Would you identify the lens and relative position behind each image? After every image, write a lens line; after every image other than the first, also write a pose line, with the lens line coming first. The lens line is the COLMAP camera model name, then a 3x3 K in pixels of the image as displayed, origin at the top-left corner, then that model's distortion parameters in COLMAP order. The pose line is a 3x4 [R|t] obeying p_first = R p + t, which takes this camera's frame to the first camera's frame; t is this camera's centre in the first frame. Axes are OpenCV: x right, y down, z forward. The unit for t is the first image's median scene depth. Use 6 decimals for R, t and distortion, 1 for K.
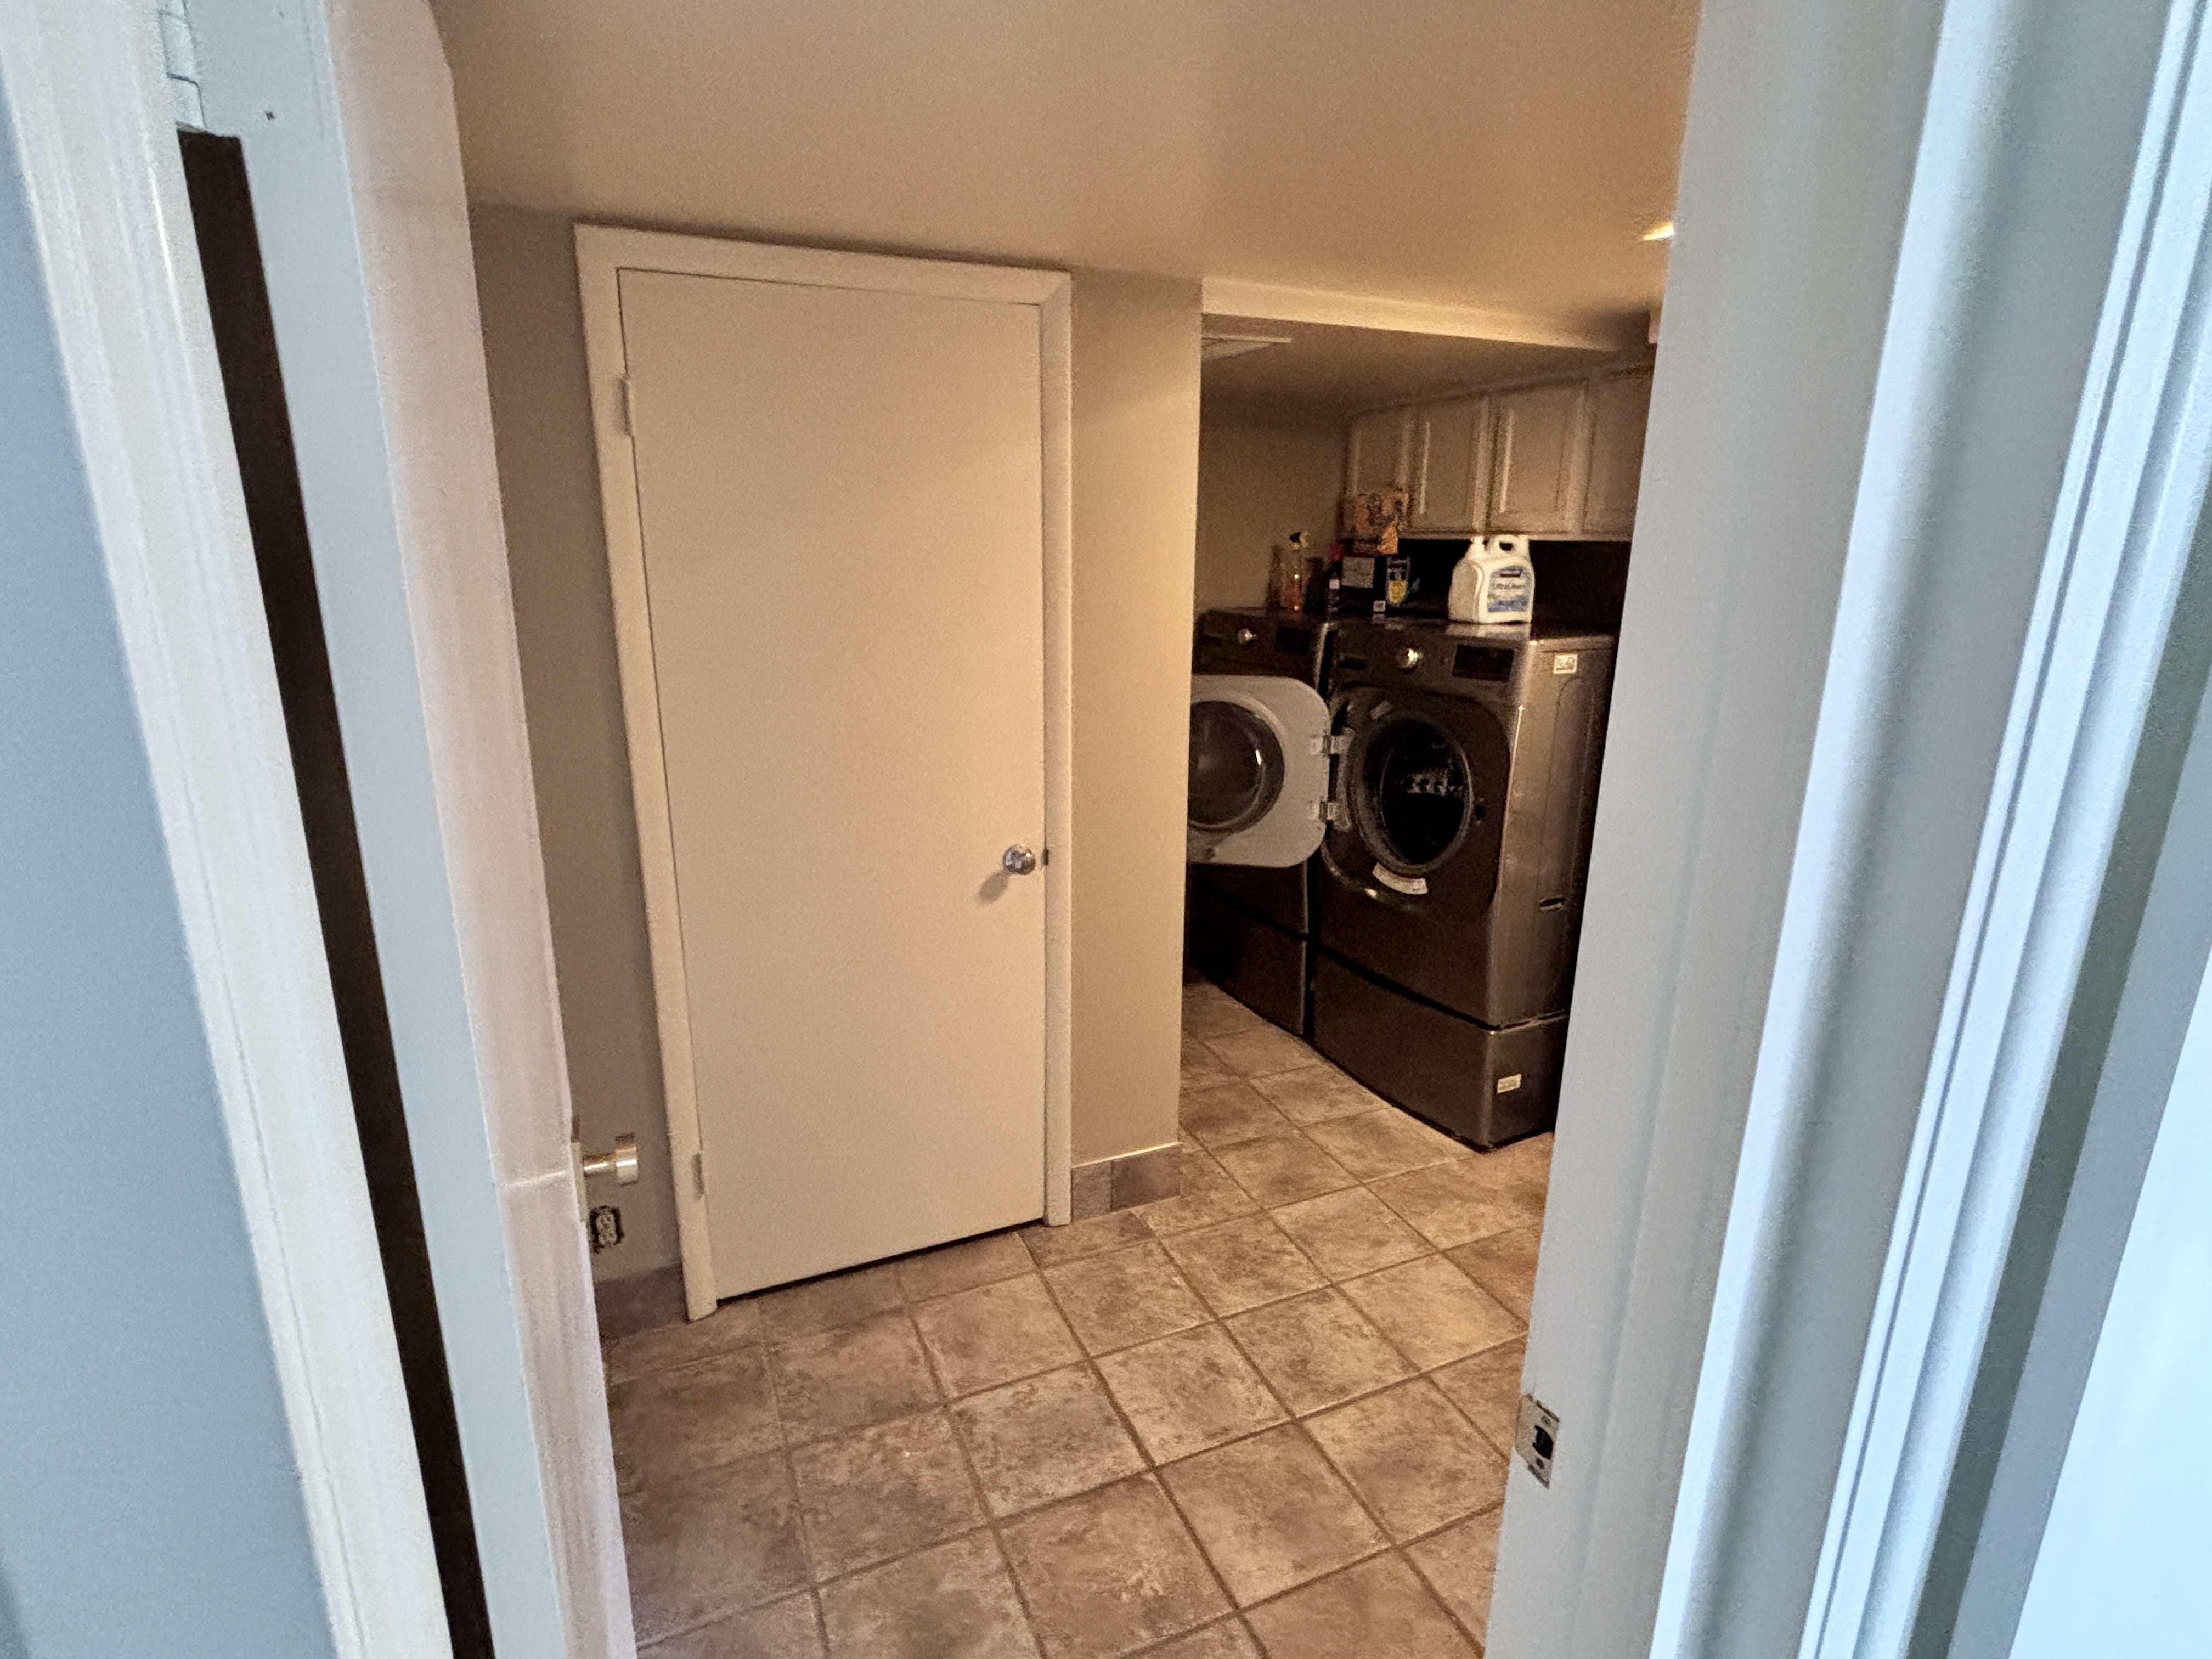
lens RADIAL K [[1107.3, 0, 1106.0], [0, 1107.3, 829.5], [0, 0, 1]] dist [0.001312, 0.000076]
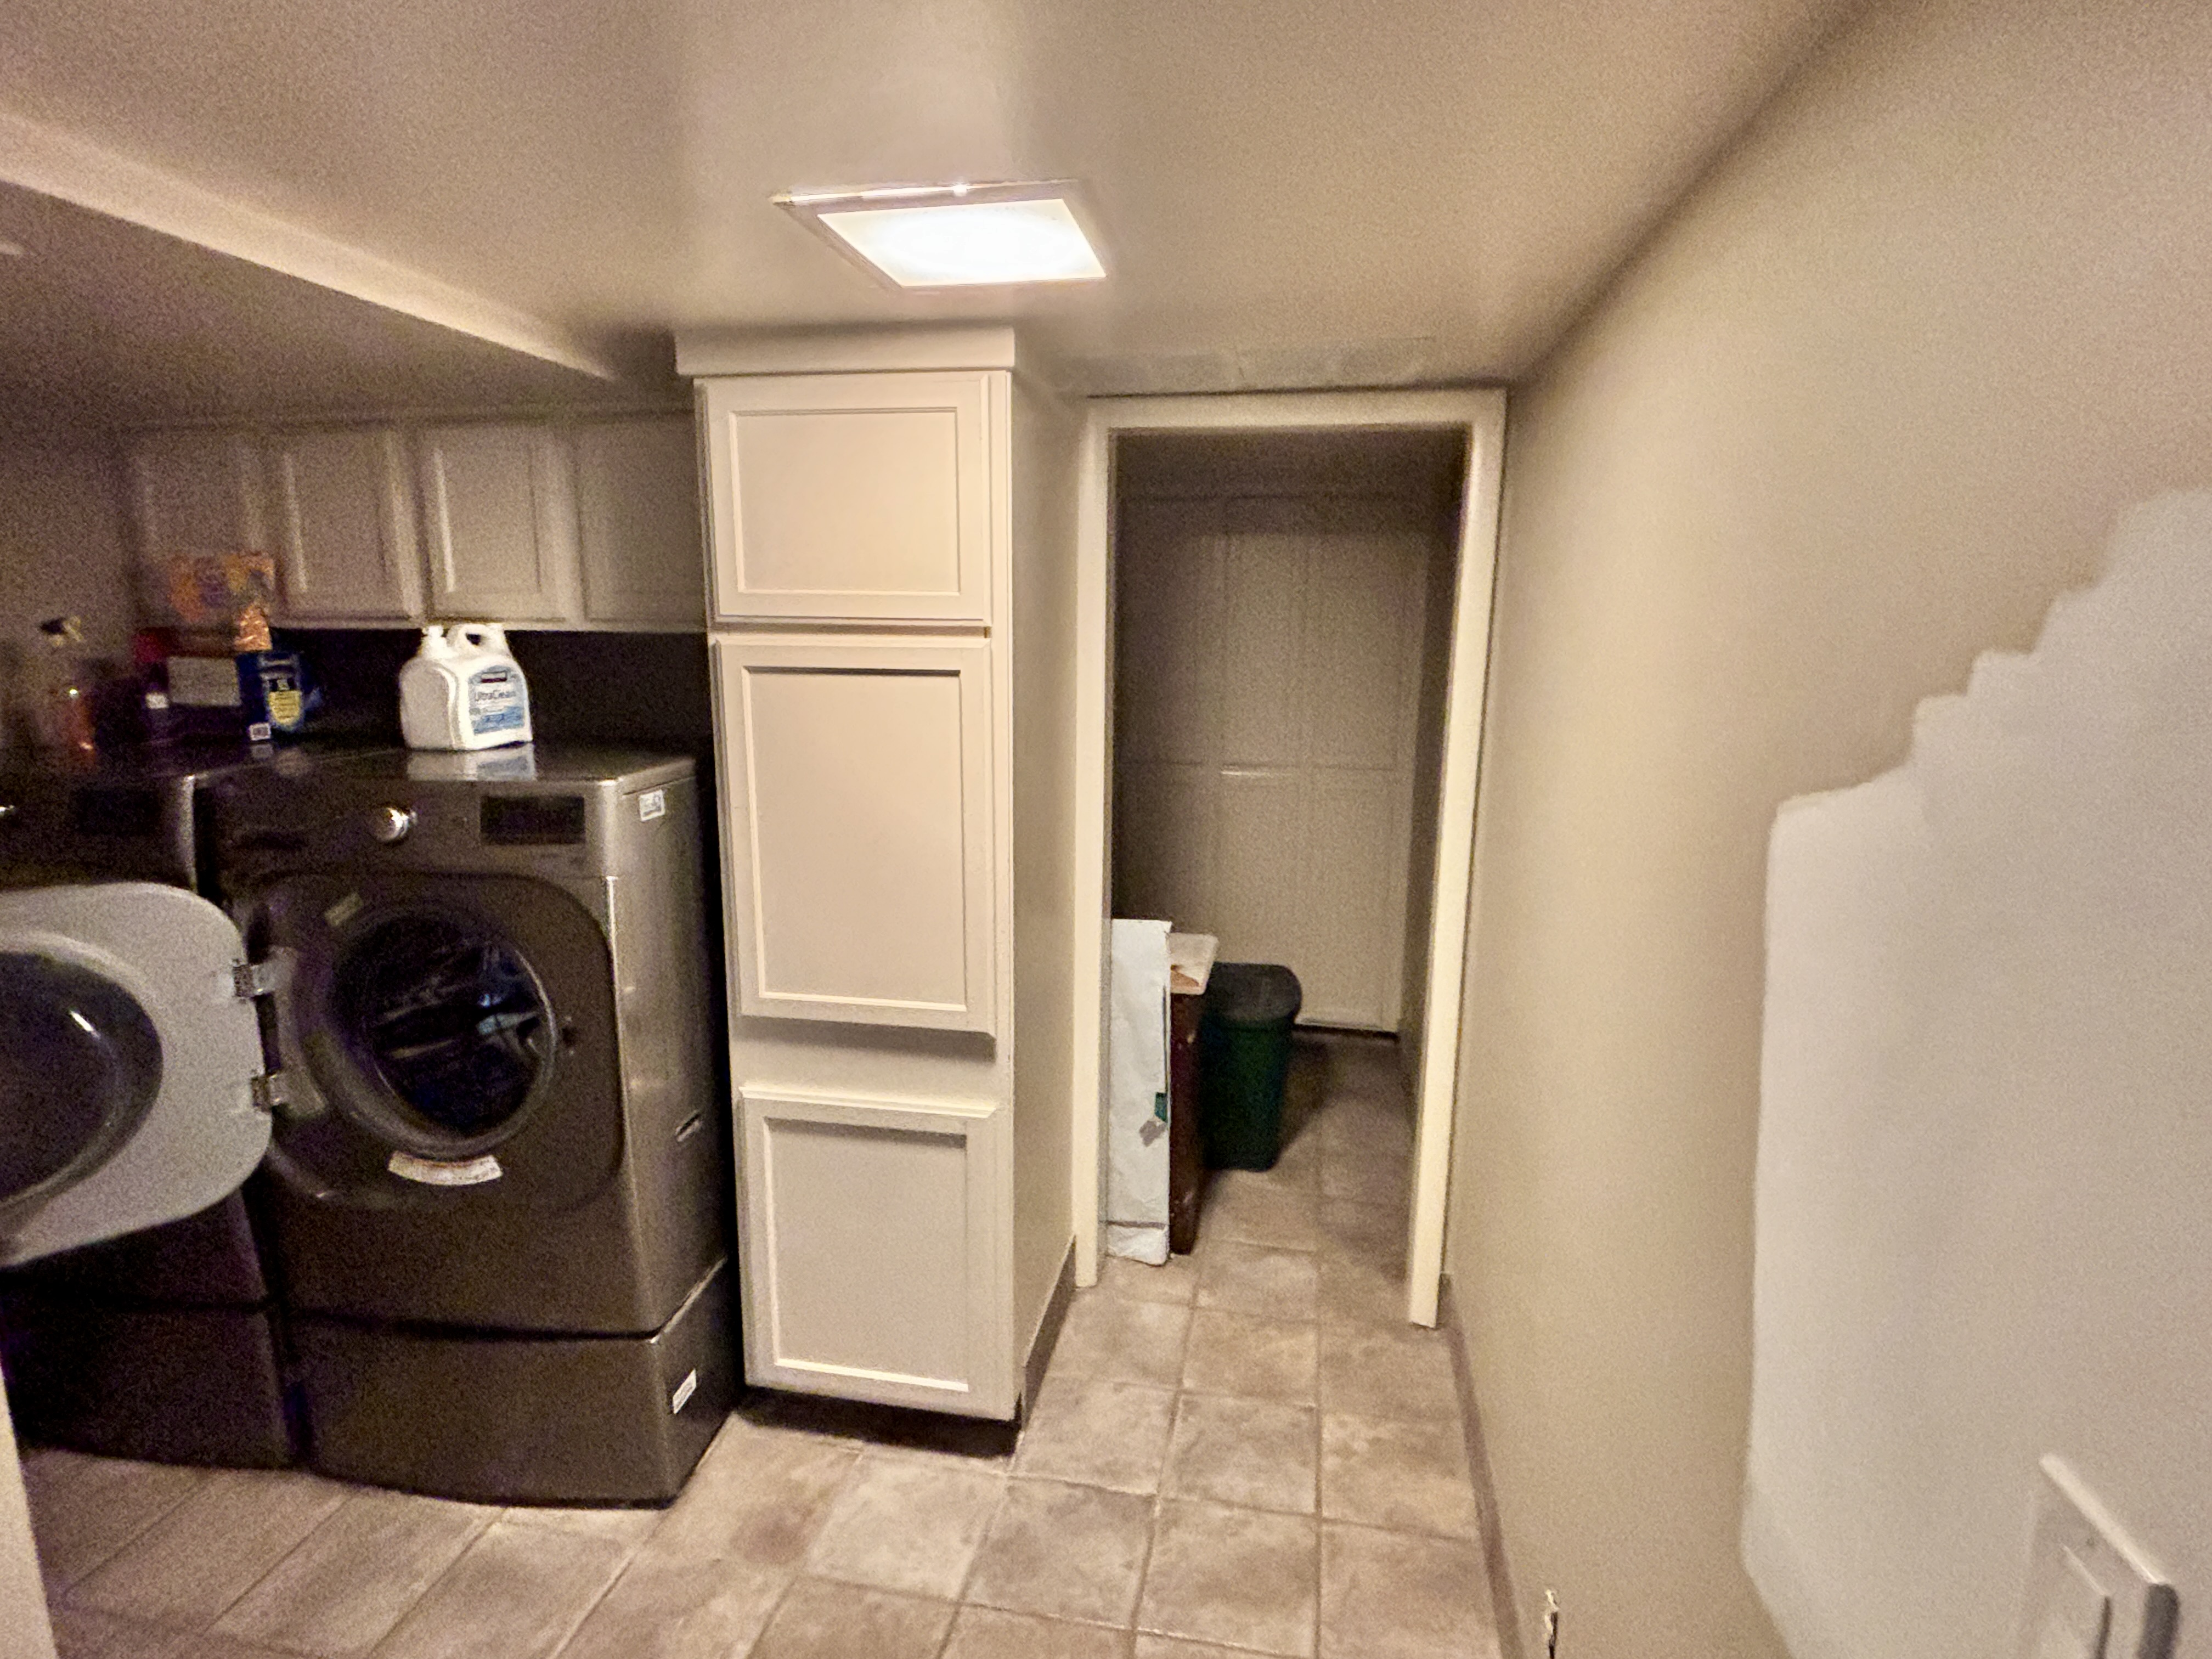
lens RADIAL K [[1120.4, 0, 1106.0], [0, 1120.4, 829.5], [0, 0, 1]] dist [-0.039431, 0.026202]
pose [[0.568415, -0.154517, 0.808102, 0.001471], [0.207054, 0.977459, 0.041260, -0.083996], [-0.796262, 0.143868, 0.587596, 0.286082]]
